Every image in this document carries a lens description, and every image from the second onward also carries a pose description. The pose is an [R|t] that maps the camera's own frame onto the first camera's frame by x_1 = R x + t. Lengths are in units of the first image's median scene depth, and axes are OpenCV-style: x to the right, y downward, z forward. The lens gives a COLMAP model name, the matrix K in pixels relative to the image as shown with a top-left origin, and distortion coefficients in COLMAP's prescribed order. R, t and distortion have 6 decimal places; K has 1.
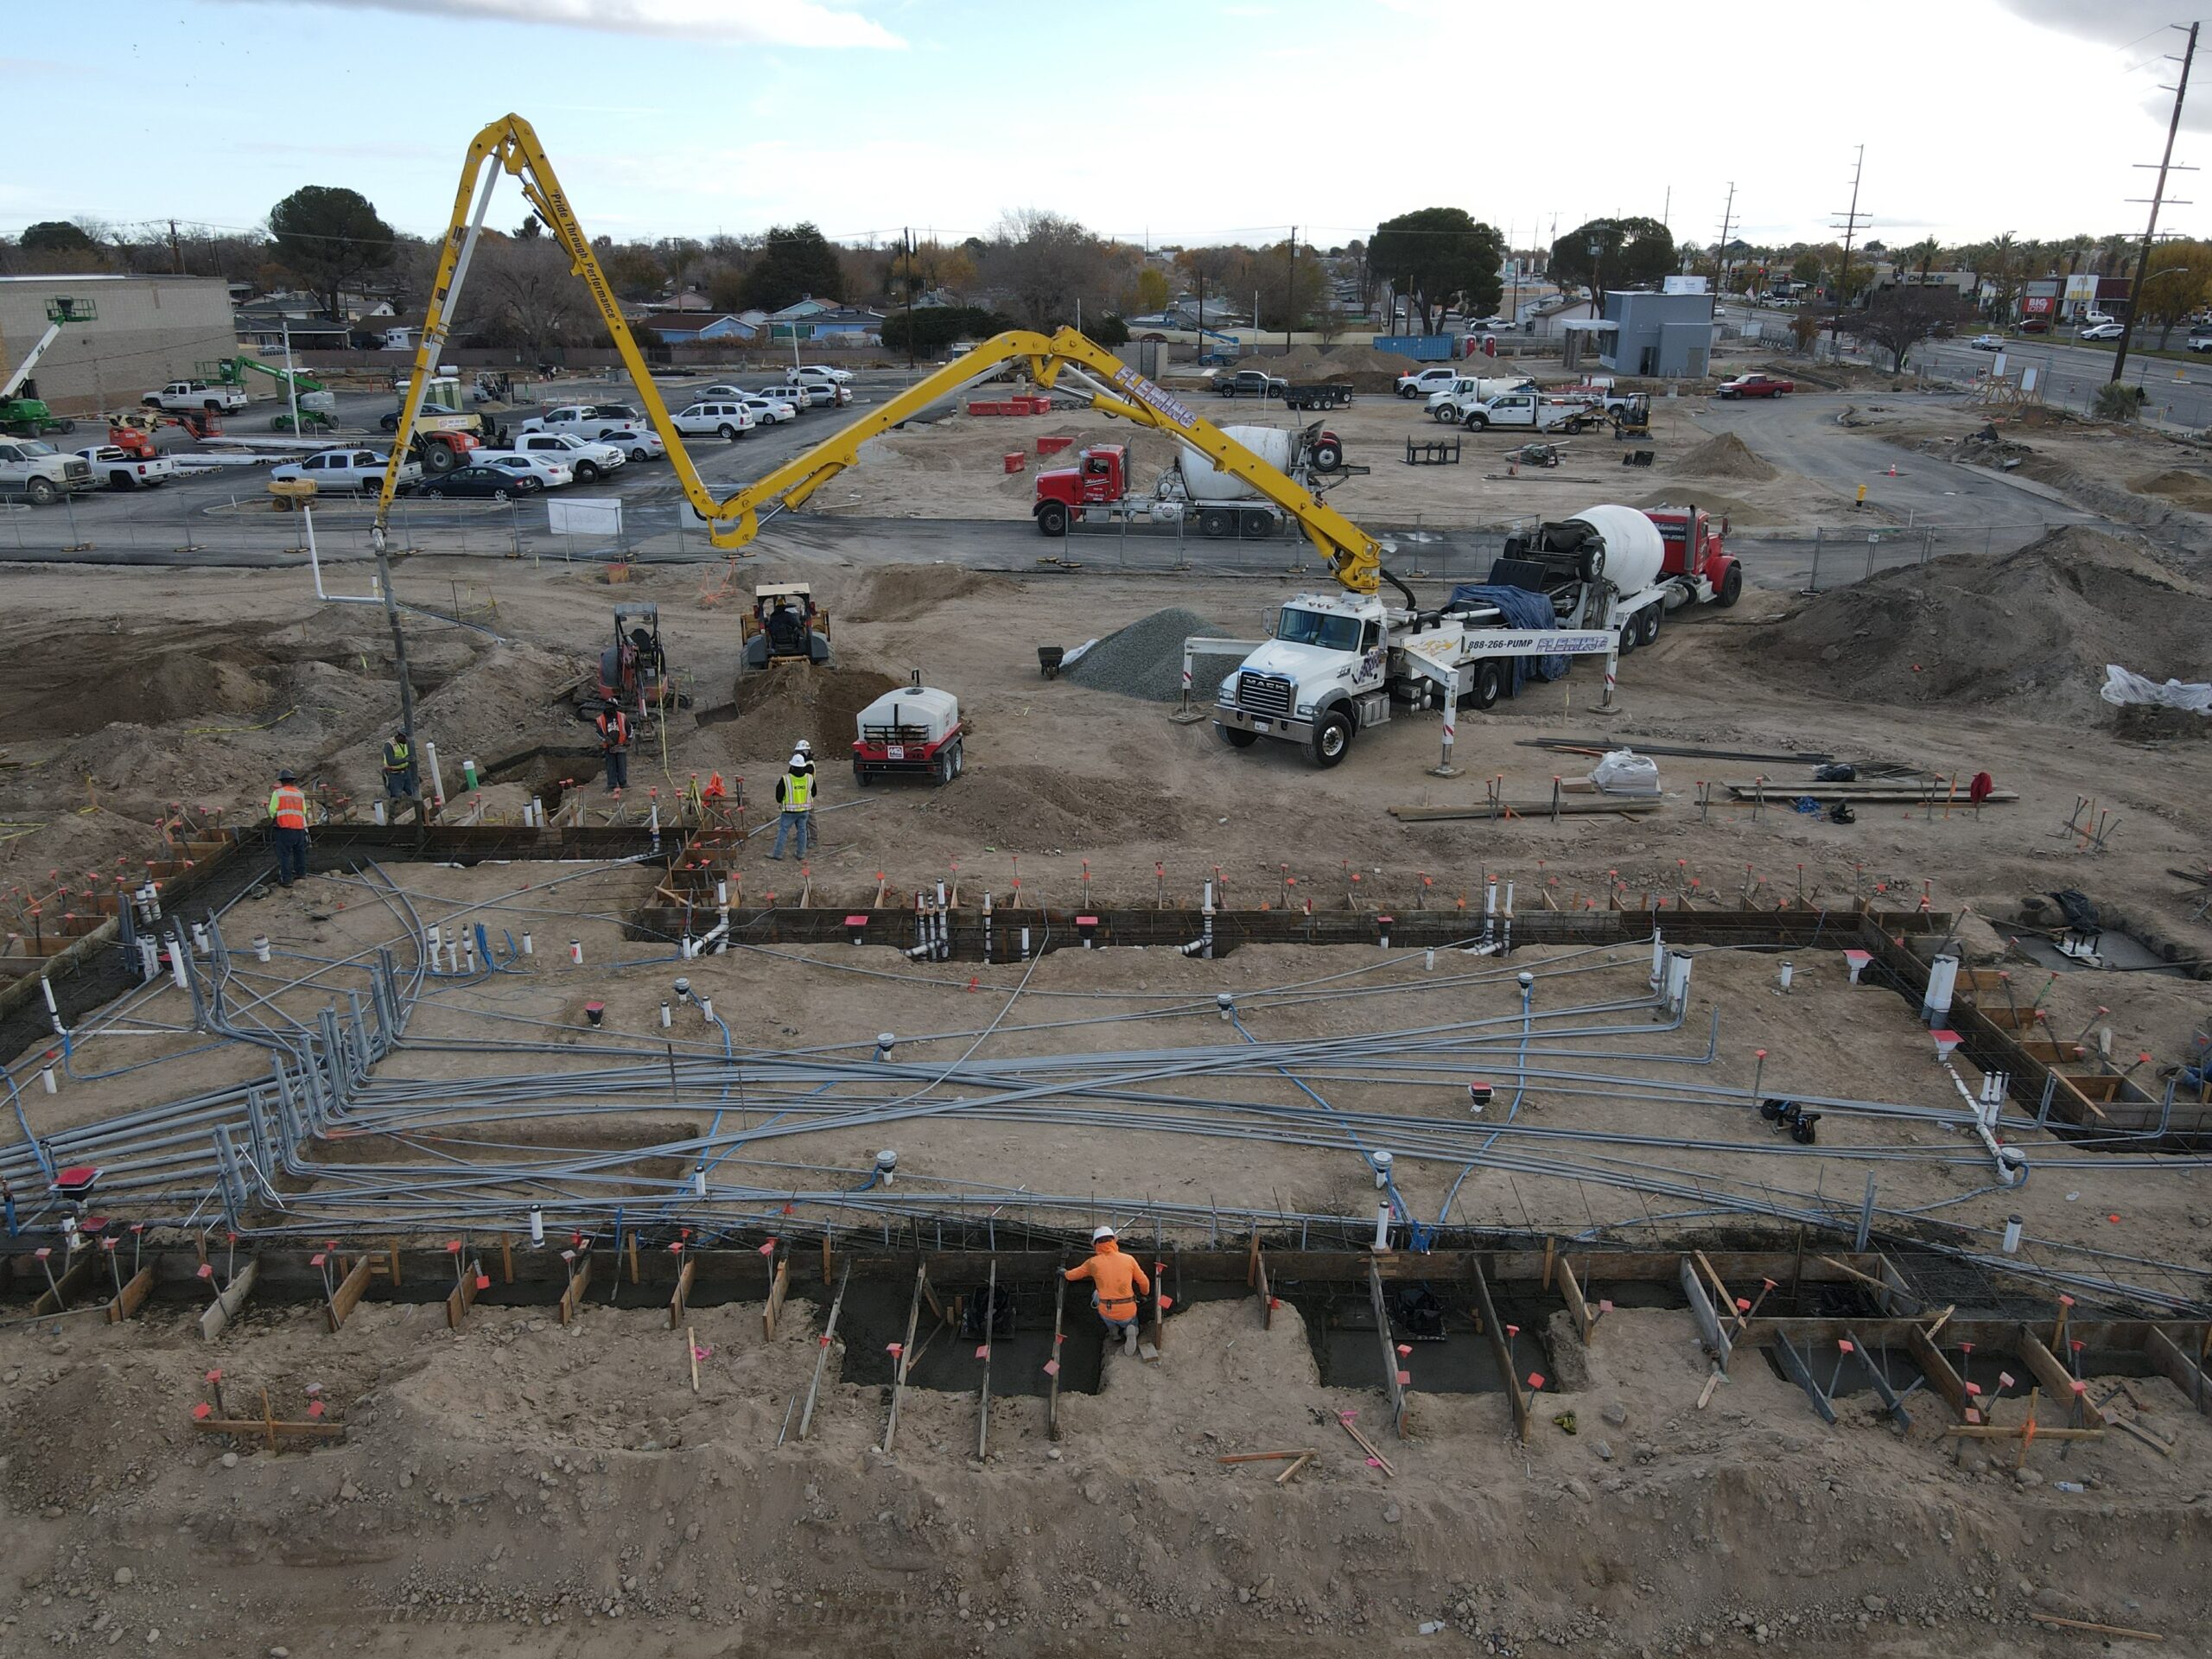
lens RADIAL K [[1617.3, 0, 1106.0], [0, 1617.3, 829.5], [0, 0, 1]] dist [0.011477, 0.013022]
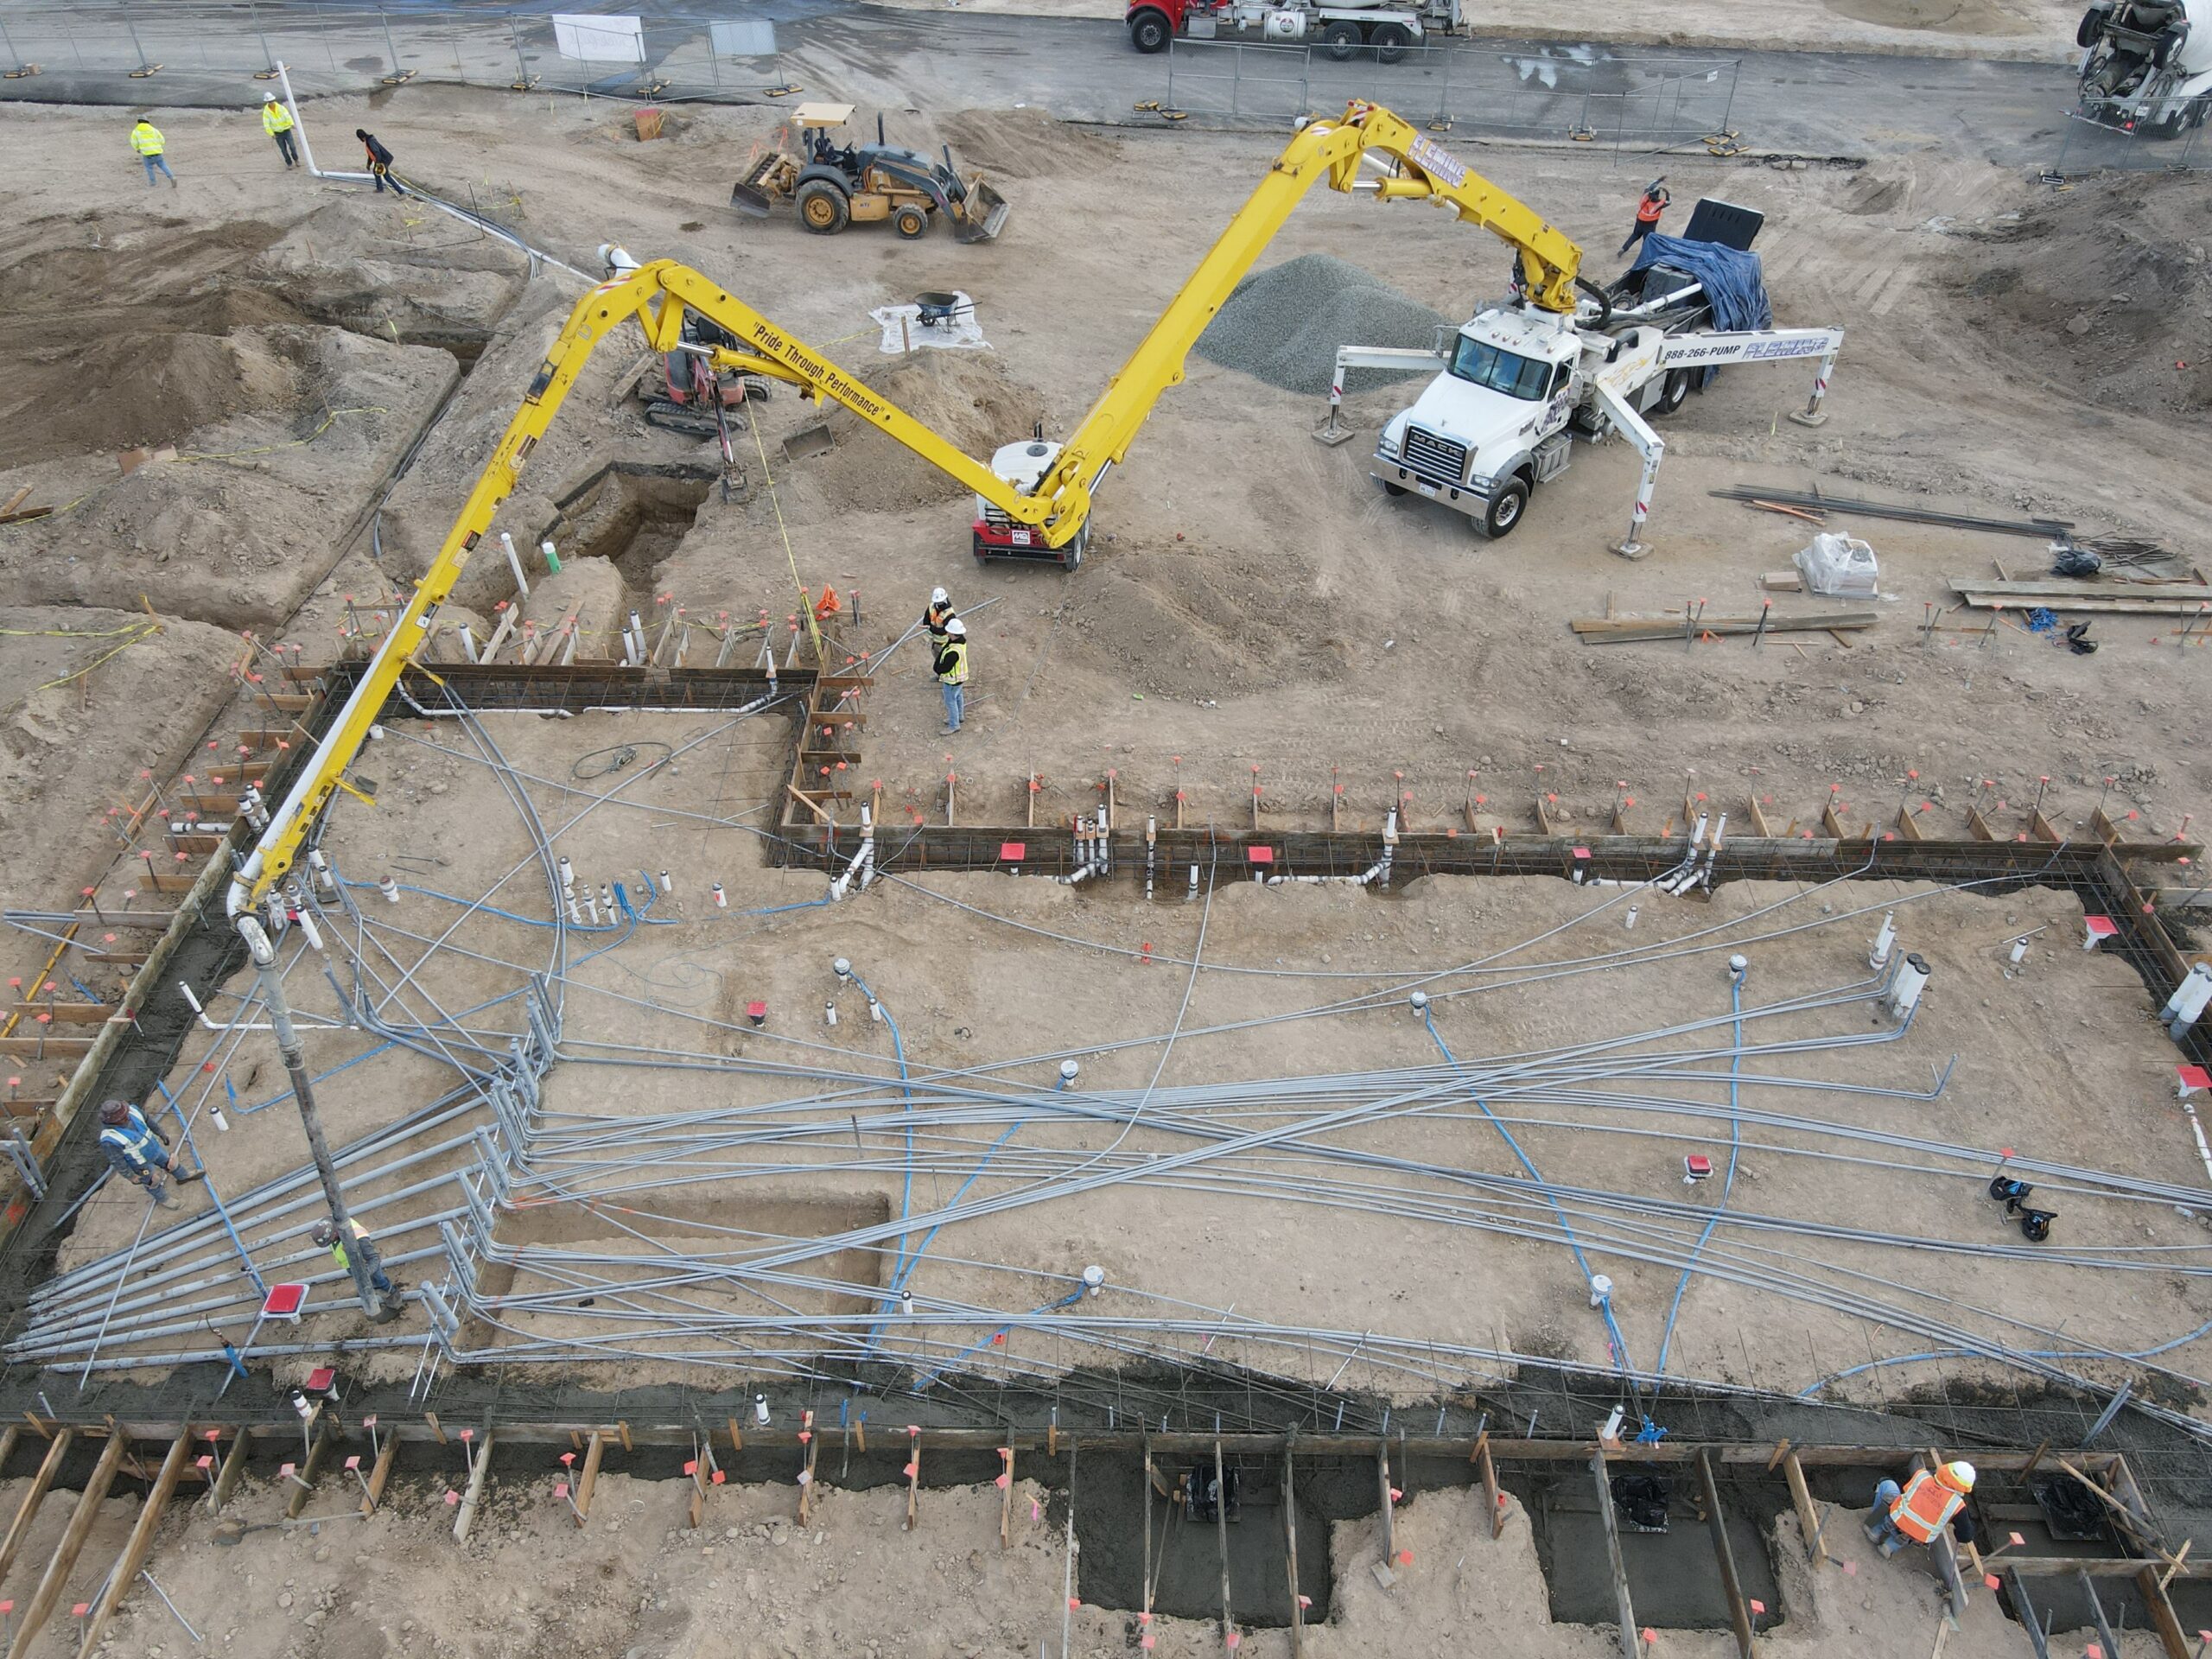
lens RADIAL K [[1617.3, 0, 1106.0], [0, 1617.3, 829.5], [0, 0, 1]] dist [0.011477, 0.013022]
pose [[0.999769, 0.014805, -0.015609, -0.084937], [-0.007742, 0.924521, 0.381052, -0.305860], [0.020073, -0.380843, 0.924422, 0.143648]]
